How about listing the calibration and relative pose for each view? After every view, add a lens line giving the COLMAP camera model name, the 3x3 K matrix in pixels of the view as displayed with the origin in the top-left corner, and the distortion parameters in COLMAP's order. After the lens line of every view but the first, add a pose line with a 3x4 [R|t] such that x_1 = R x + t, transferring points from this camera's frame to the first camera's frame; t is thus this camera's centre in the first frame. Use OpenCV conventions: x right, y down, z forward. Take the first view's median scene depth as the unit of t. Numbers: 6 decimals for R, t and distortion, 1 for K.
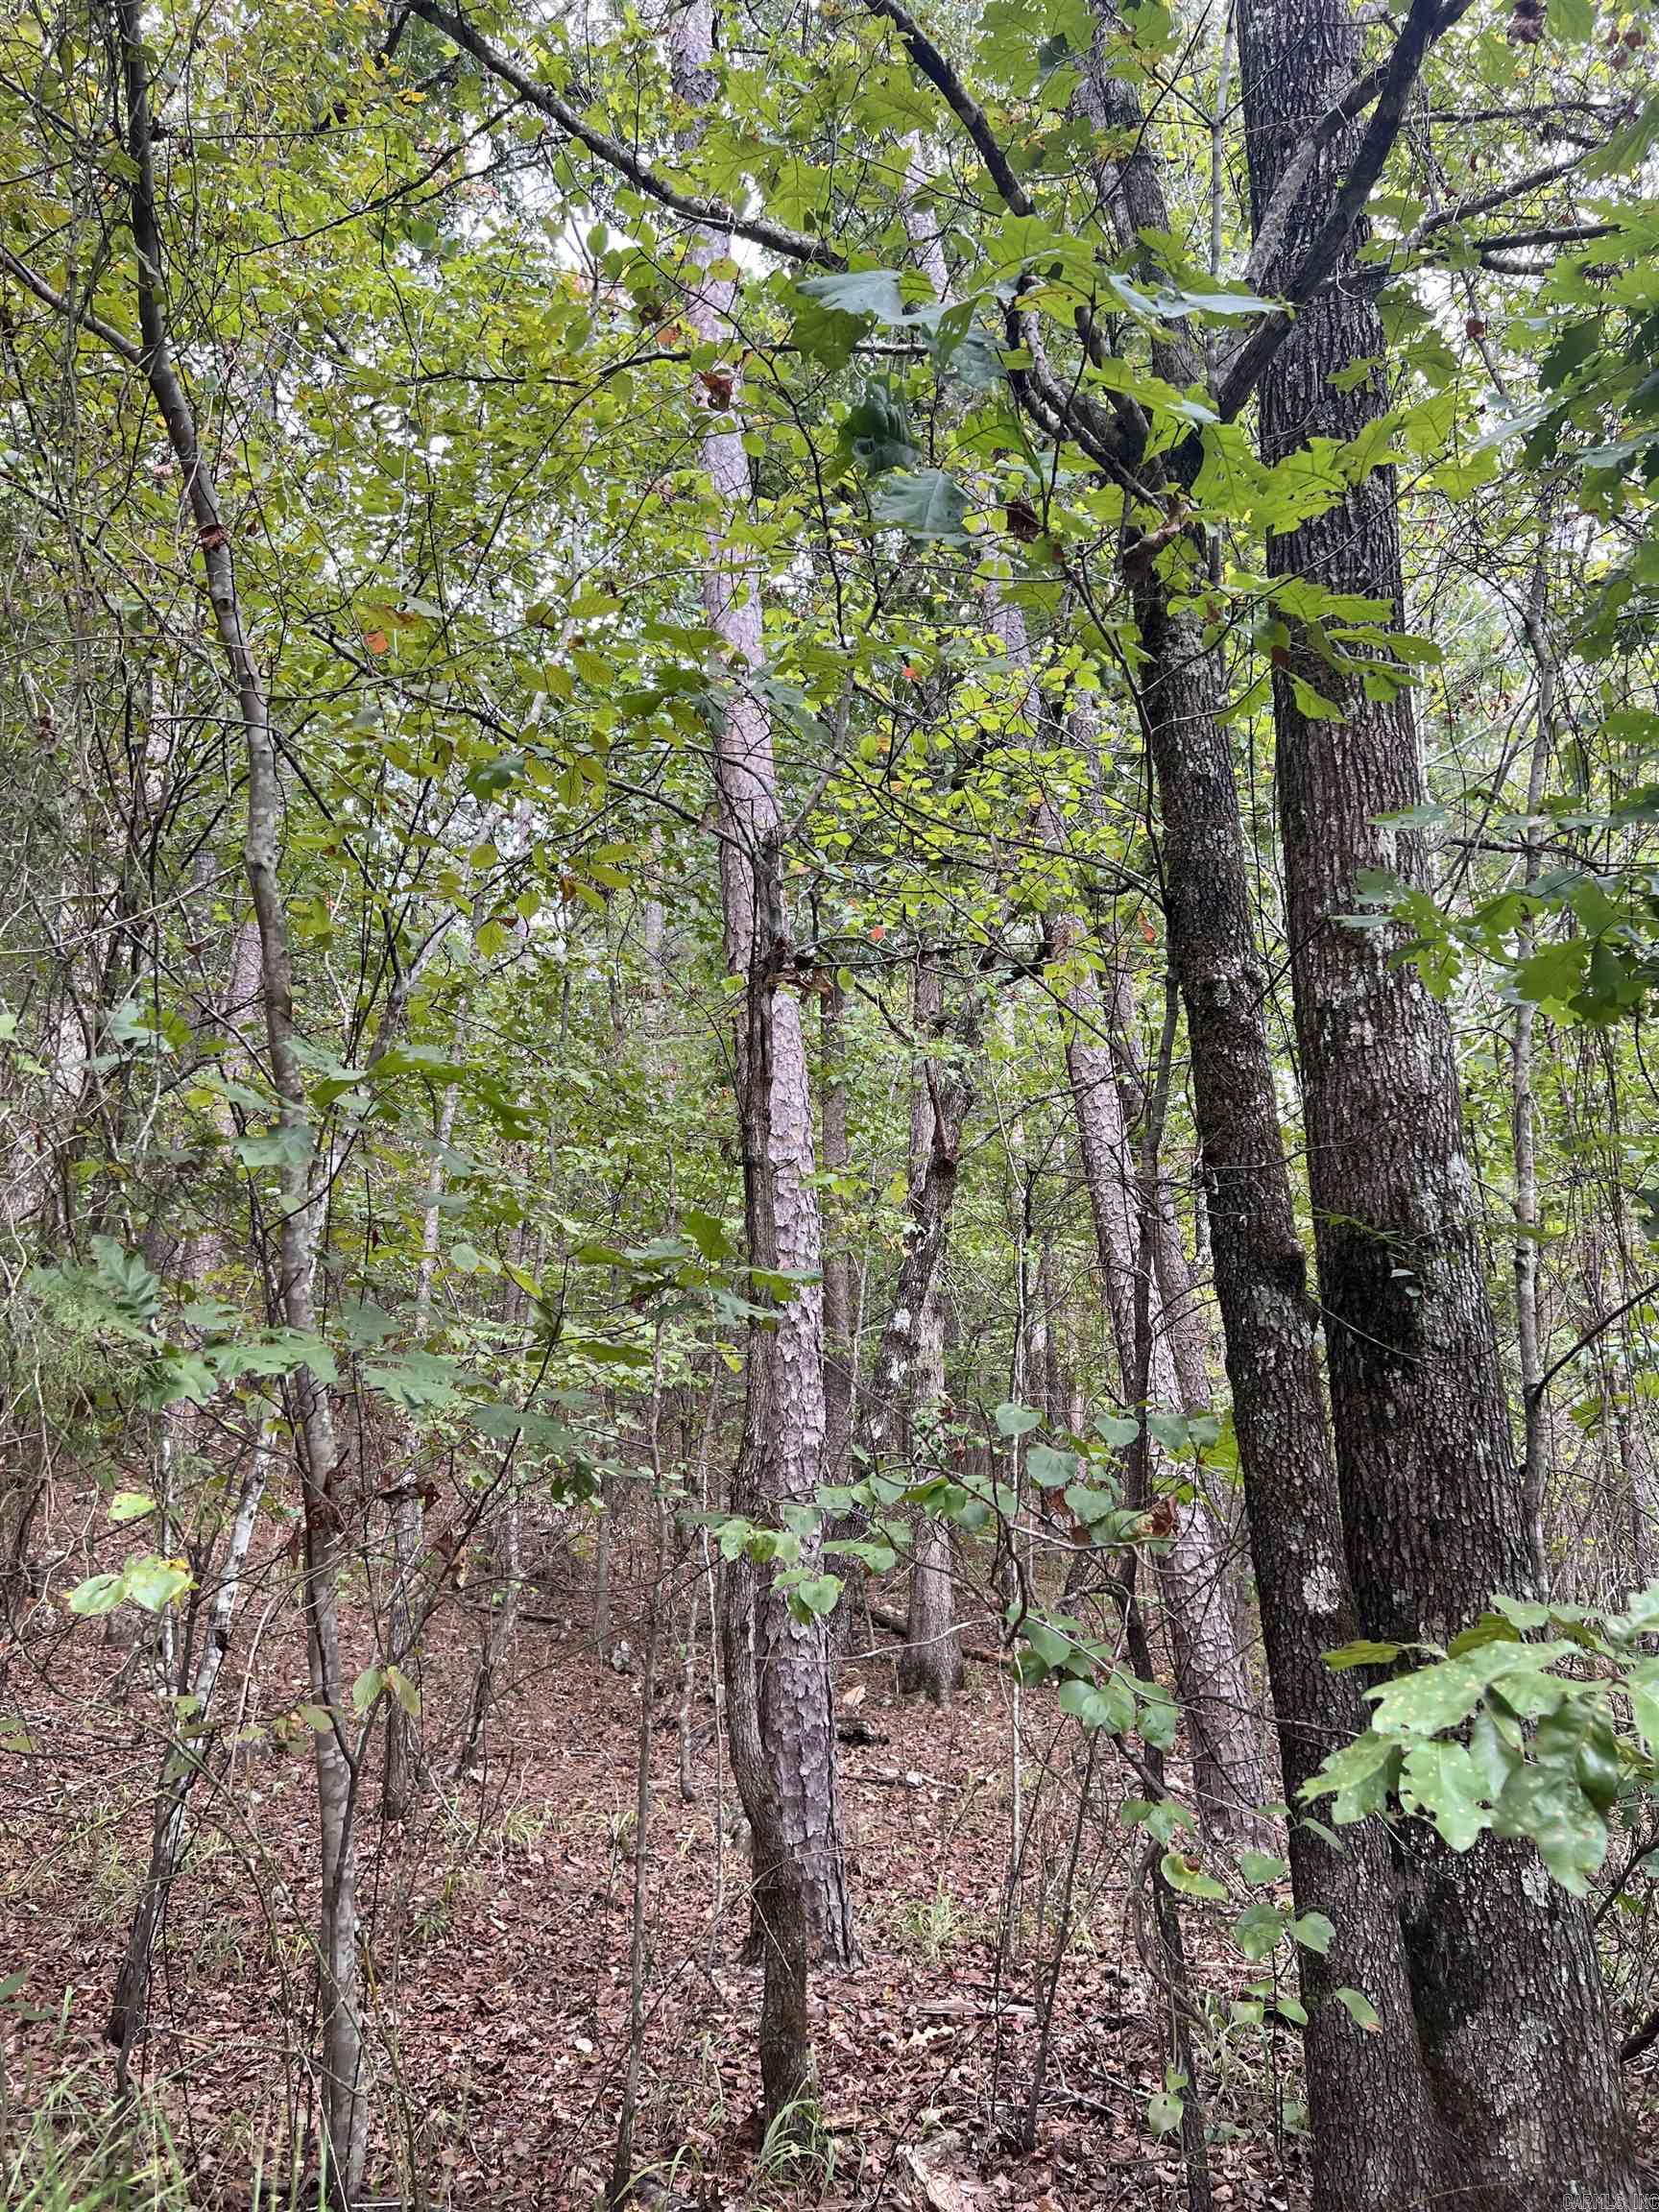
lens RADIAL K [[1663.8, 0, 817.9], [0, 1663.8, 1104.0], [0, 0, 1]] dist [0.052795, -0.058507]
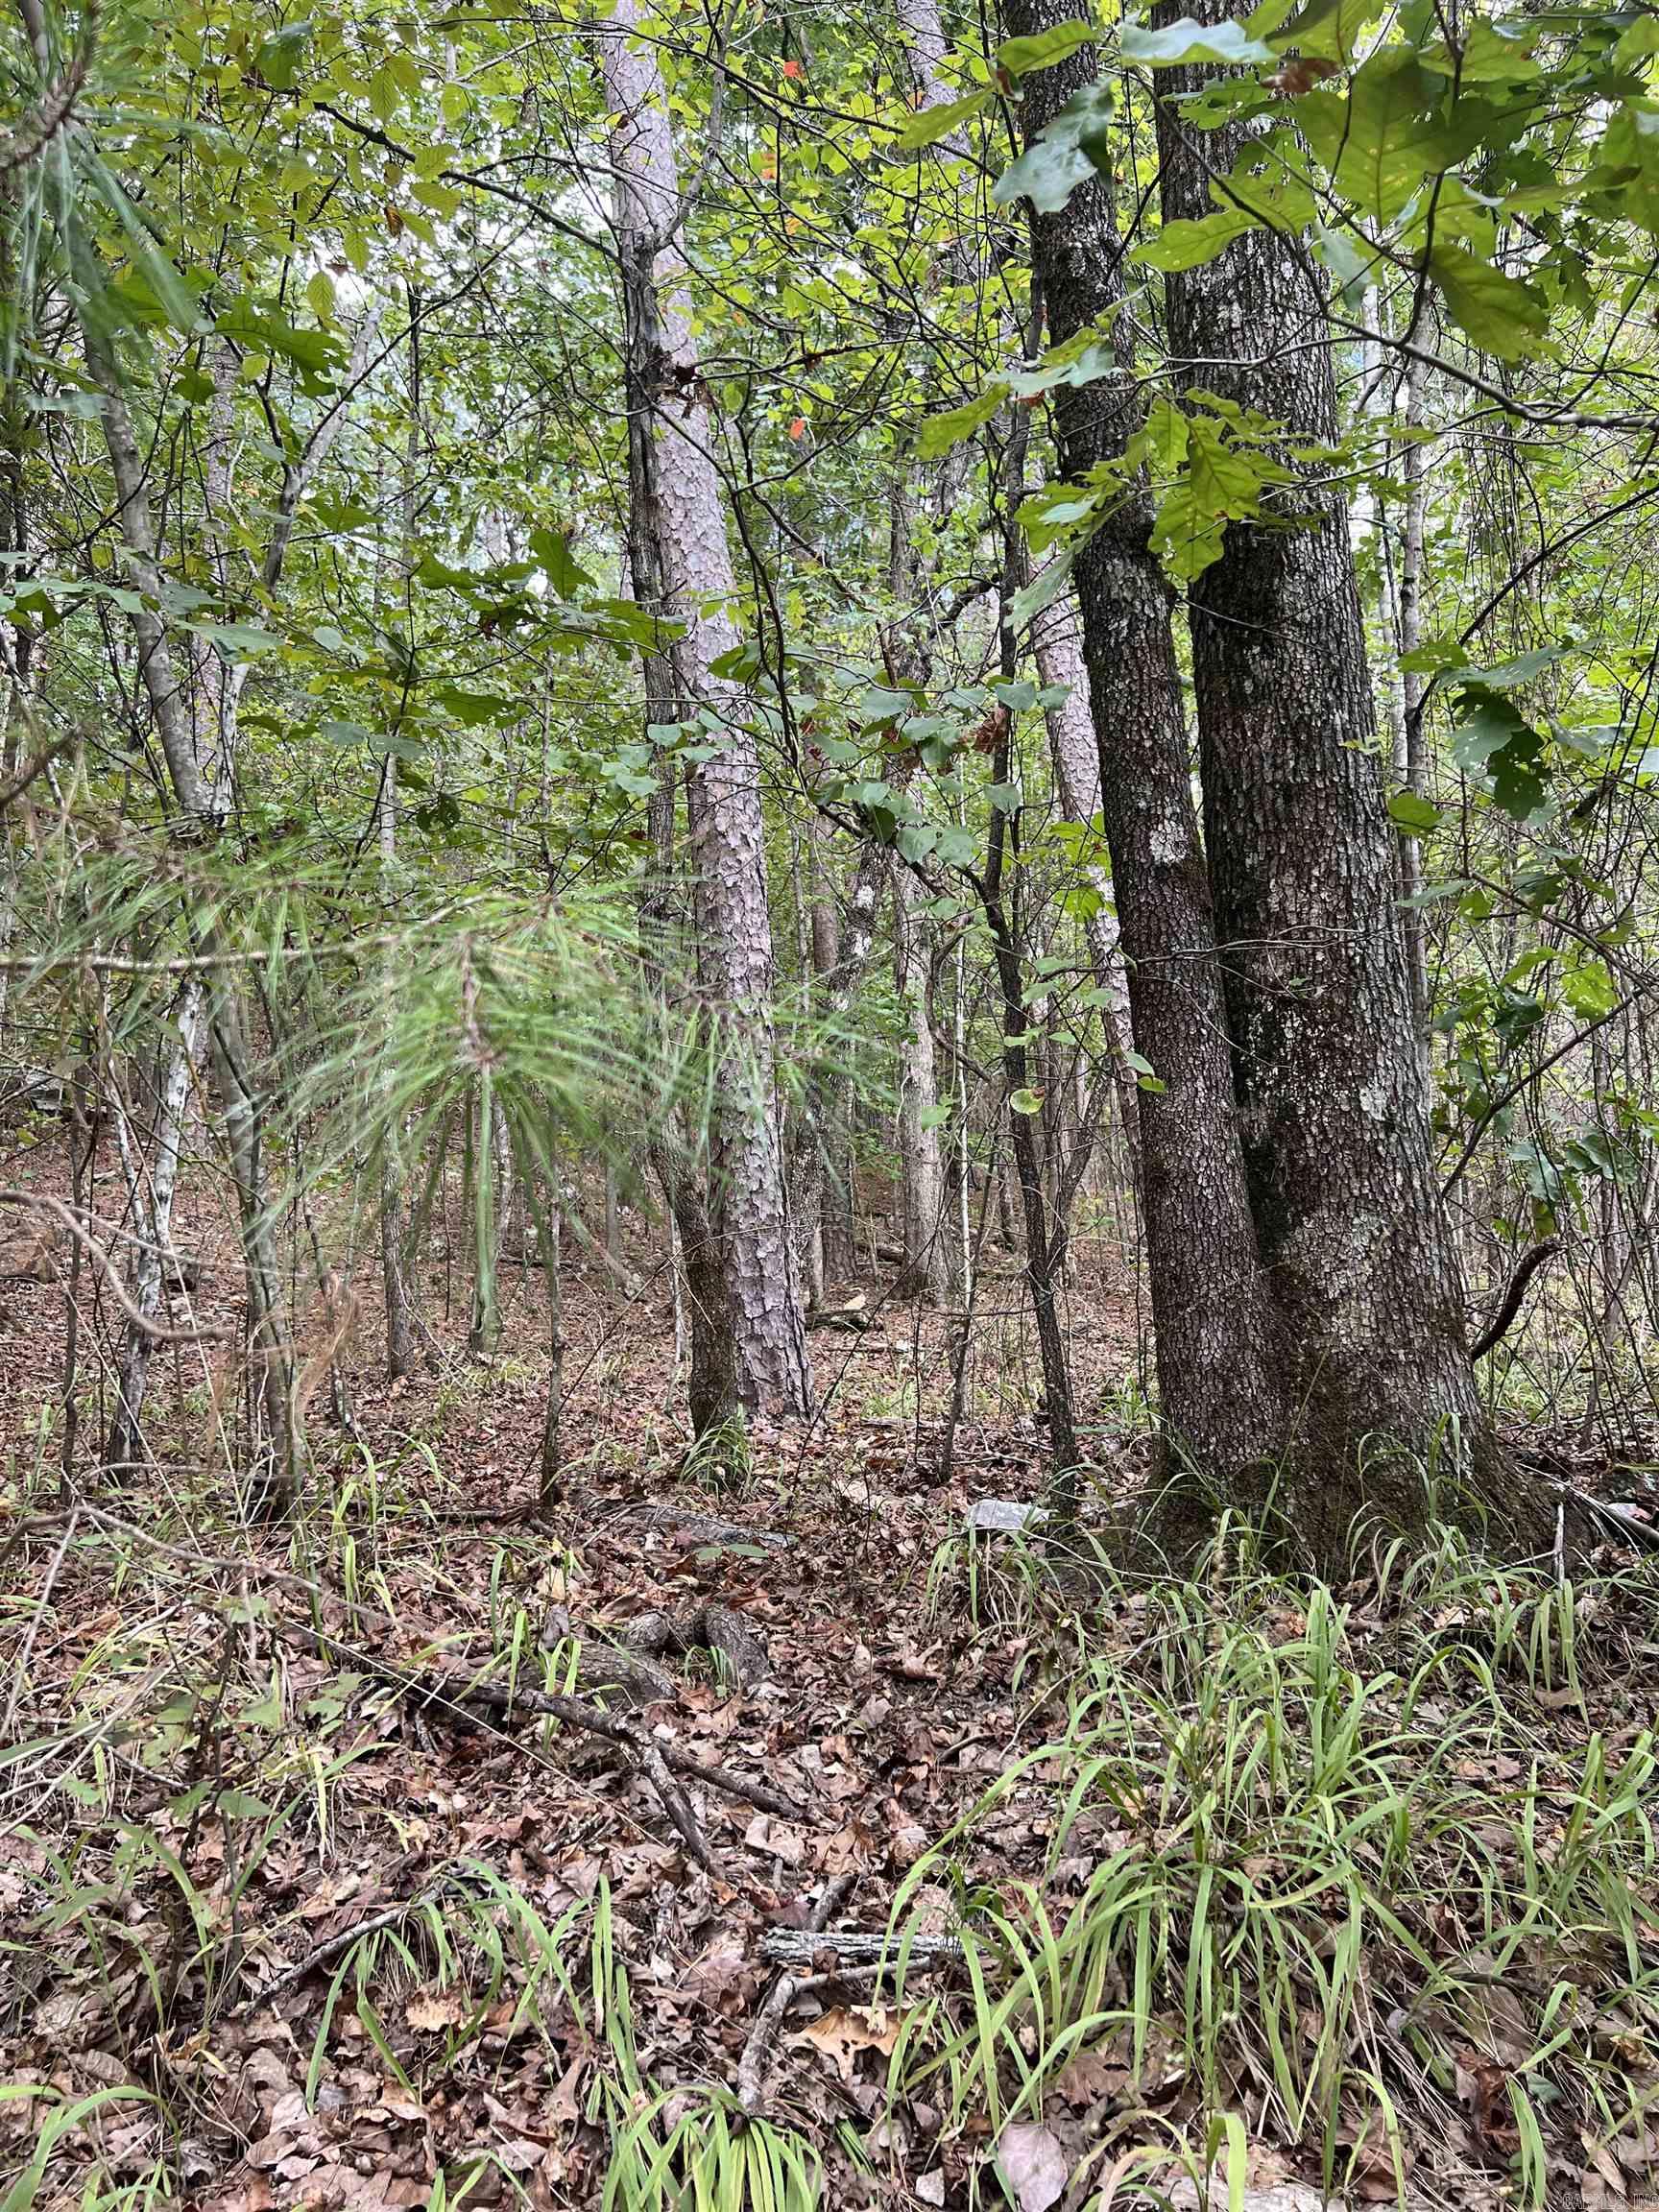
lens RADIAL K [[1663.8, 0, 833.2], [0, 1663.8, 1107.9], [0, 0, 1]] dist [0.052795, -0.058507]
pose [[0.998619, -0.051790, -0.008842, 0.085387], [0.052538, 0.985573, 0.160892, 0.238415], [0.000382, -0.161135, 0.986932, -0.017960]]
